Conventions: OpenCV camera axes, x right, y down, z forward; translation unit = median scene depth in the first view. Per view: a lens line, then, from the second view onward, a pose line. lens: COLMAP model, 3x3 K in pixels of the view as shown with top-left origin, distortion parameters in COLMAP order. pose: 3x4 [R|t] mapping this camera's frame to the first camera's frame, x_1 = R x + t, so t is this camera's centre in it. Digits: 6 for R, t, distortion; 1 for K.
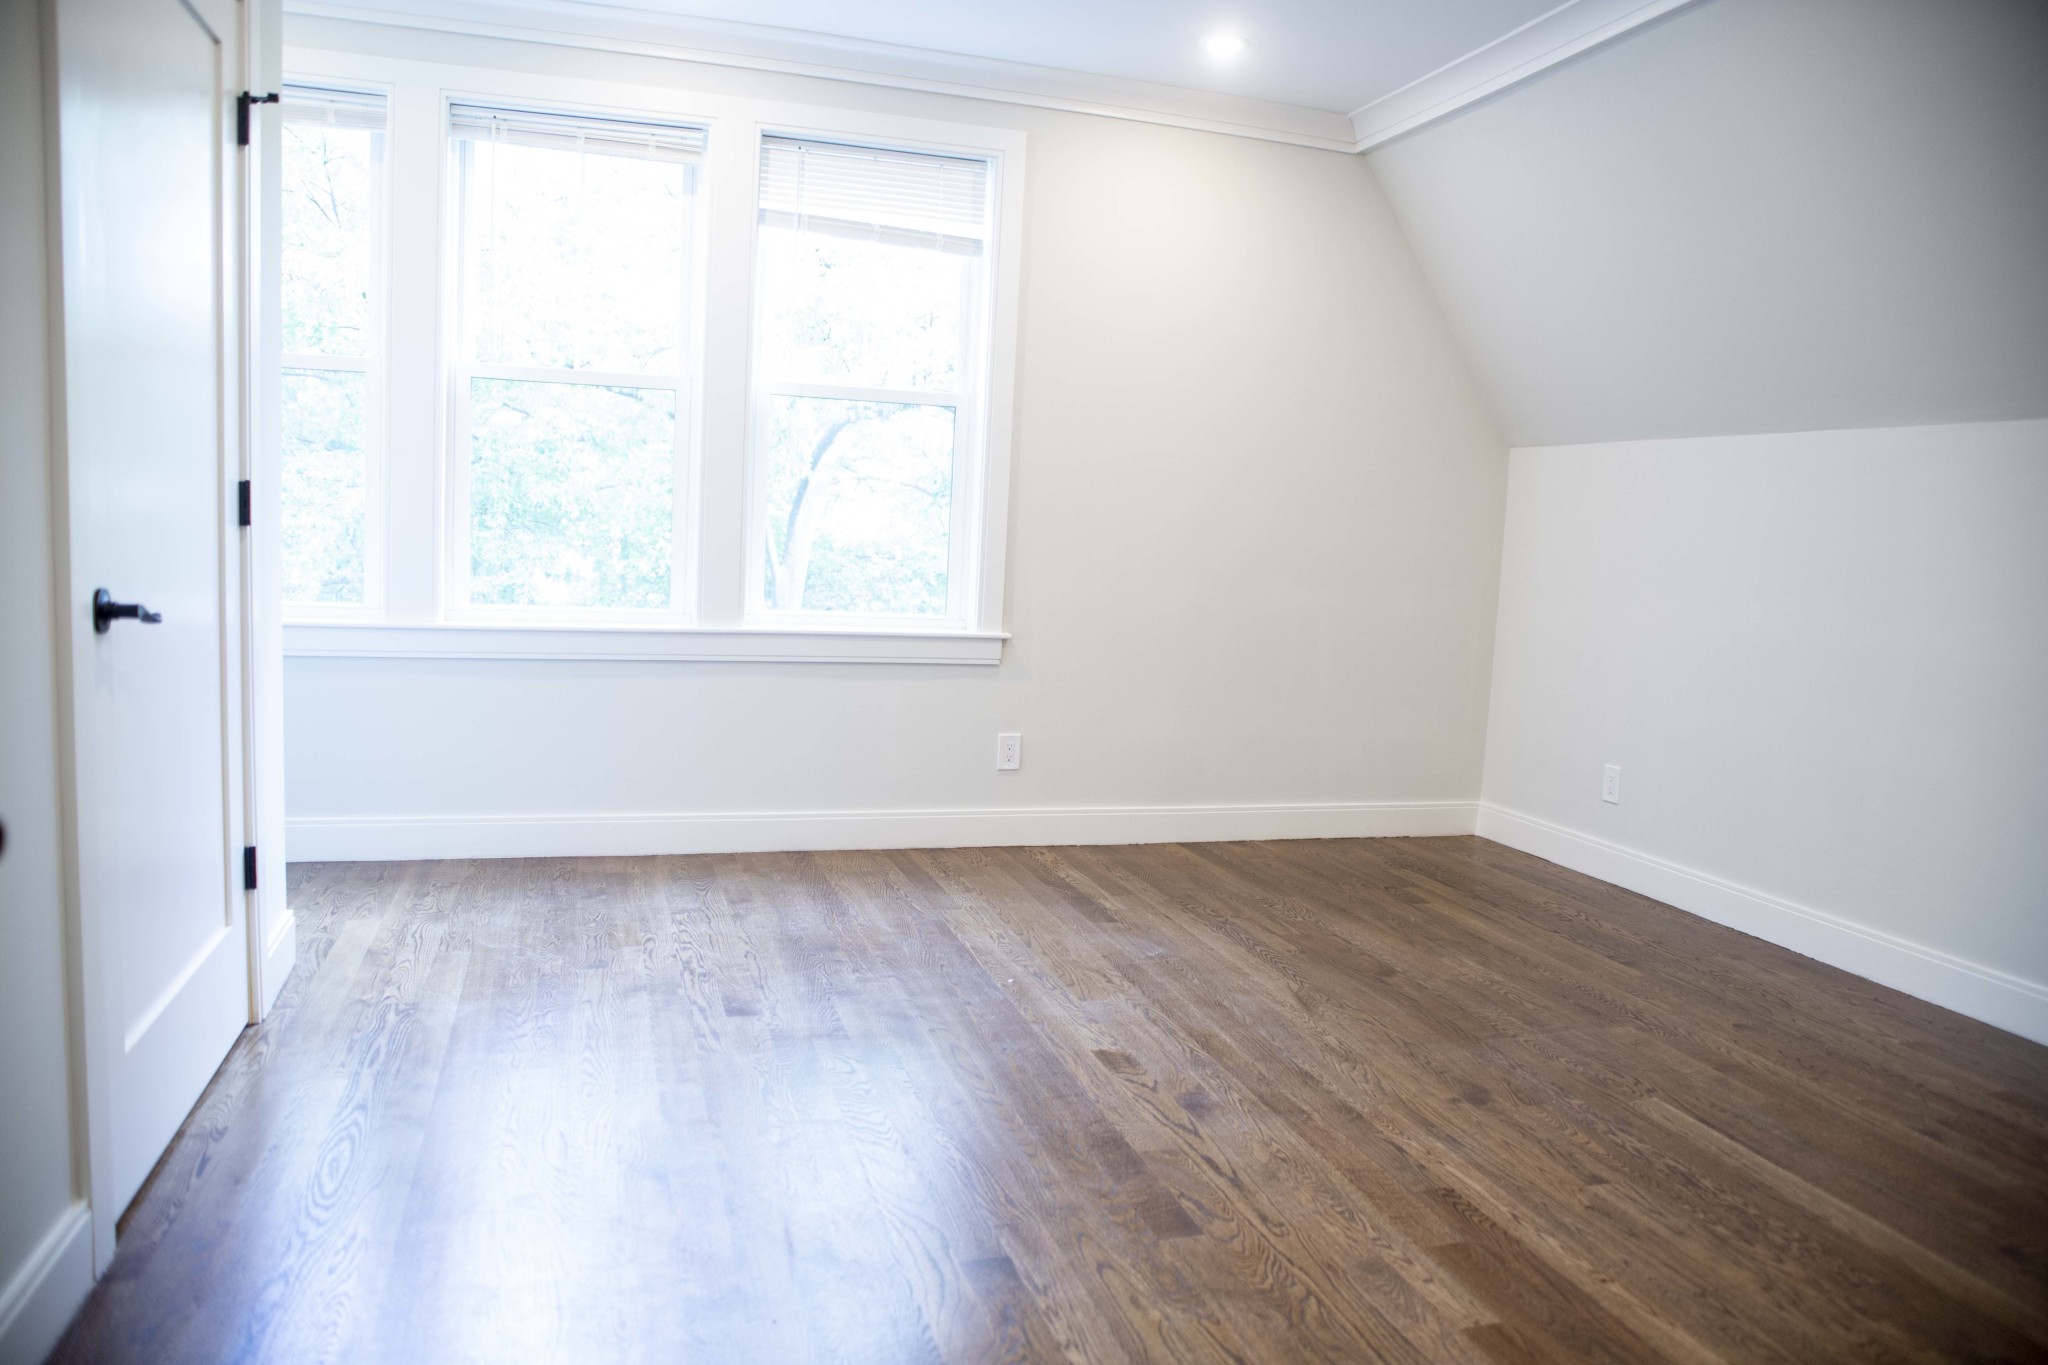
lens RADIAL K [[1407.0, 0, 1015.8], [0, 1407.0, 687.1], [0, 0, 1]] dist [-0.090179, 0.065357]
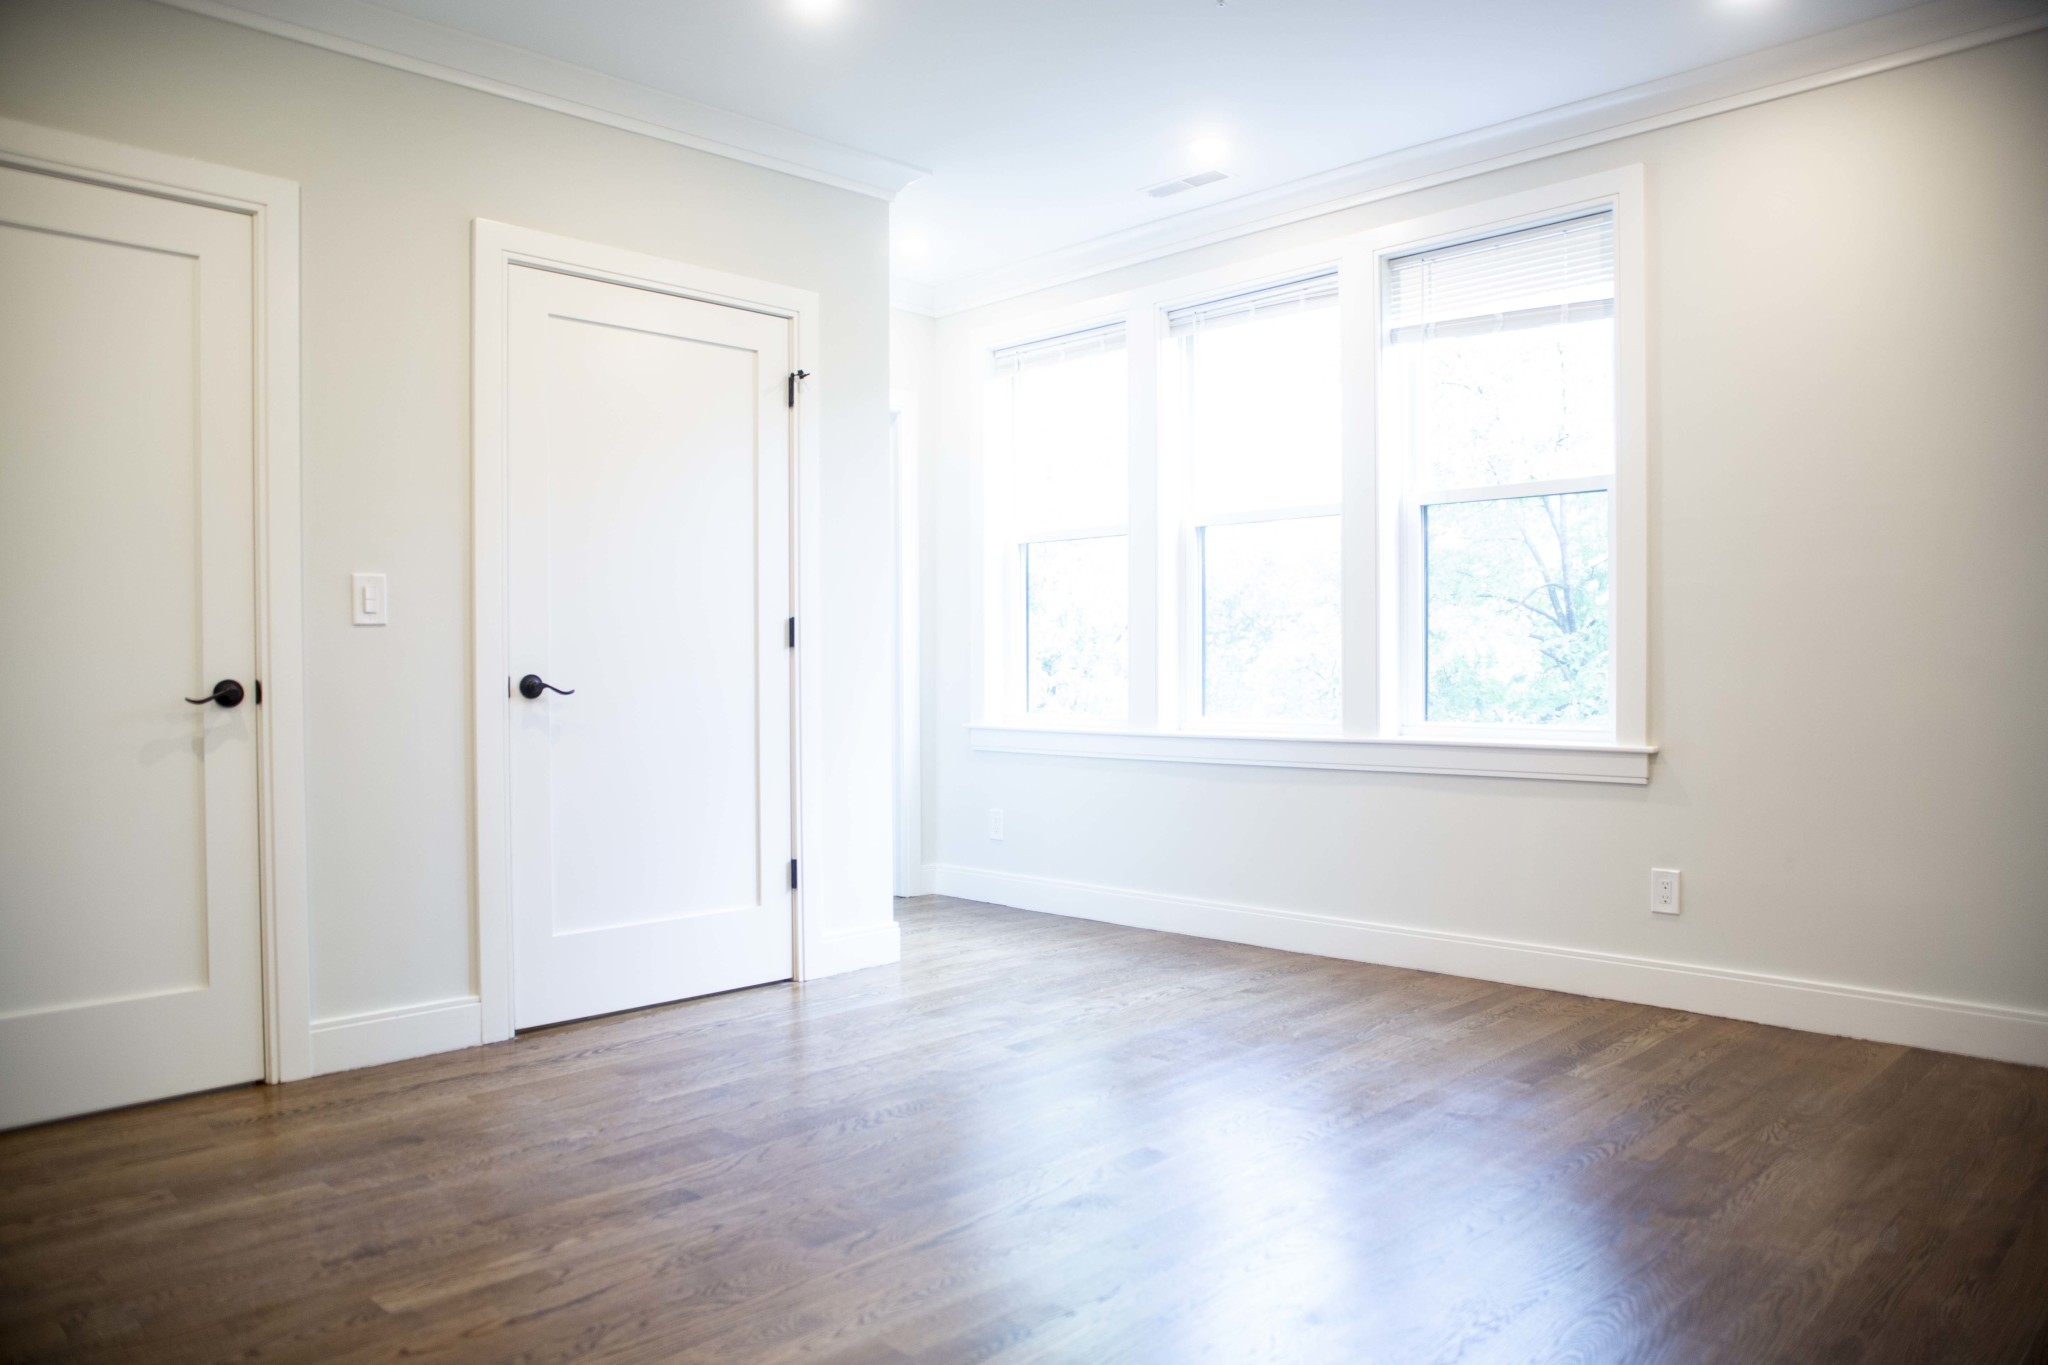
lens RADIAL K [[1407.0, 0, 1015.8], [0, 1407.0, 687.1], [0, 0, 1]] dist [-0.090179, 0.065357]
pose [[0.476441, -0.035281, -0.878498, 0.592604], [-0.072073, 0.994264, -0.079018, 0.020739], [0.876247, 0.100963, 0.471166, 0.306435]]
